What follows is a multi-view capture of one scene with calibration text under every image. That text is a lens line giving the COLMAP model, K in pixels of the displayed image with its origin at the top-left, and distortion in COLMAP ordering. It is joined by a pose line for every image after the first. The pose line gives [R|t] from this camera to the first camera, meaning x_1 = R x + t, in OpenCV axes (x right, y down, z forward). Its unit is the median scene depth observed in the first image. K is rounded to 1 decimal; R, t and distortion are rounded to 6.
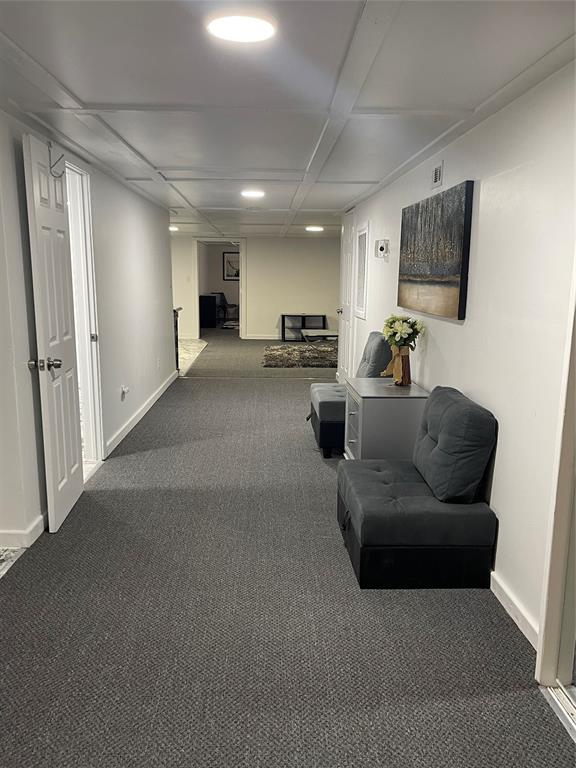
lens RADIAL K [[644.6, 0, 287.9], [0, 644.6, 385.6], [0, 0, 1]] dist [0.002598, 0.001622]
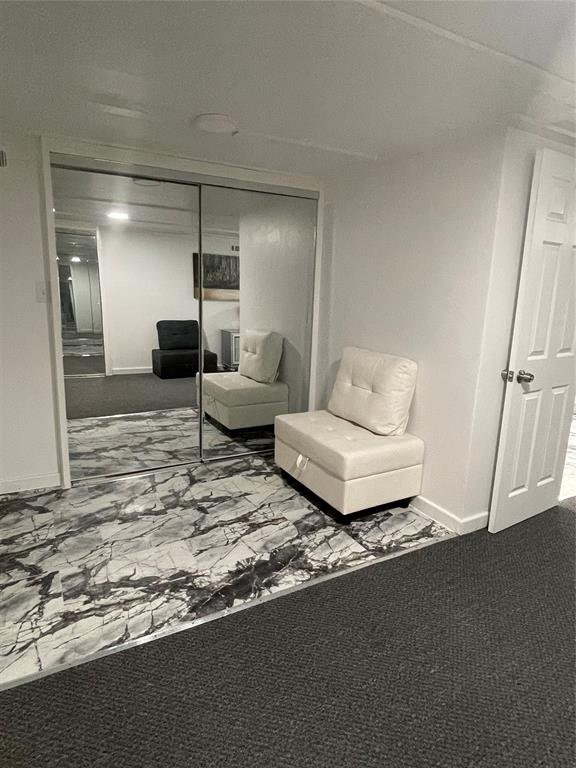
lens RADIAL K [[444.1, 0, 287.5], [0, 444.1, 383.3], [0, 0, 1]] dist [-0.003528, 0.000388]
pose [[0.454575, 0.182722, -0.871765, 0.079775], [-0.170751, 0.978457, 0.116048, -0.042283], [0.874189, 0.096102, 0.475981, 0.344156]]
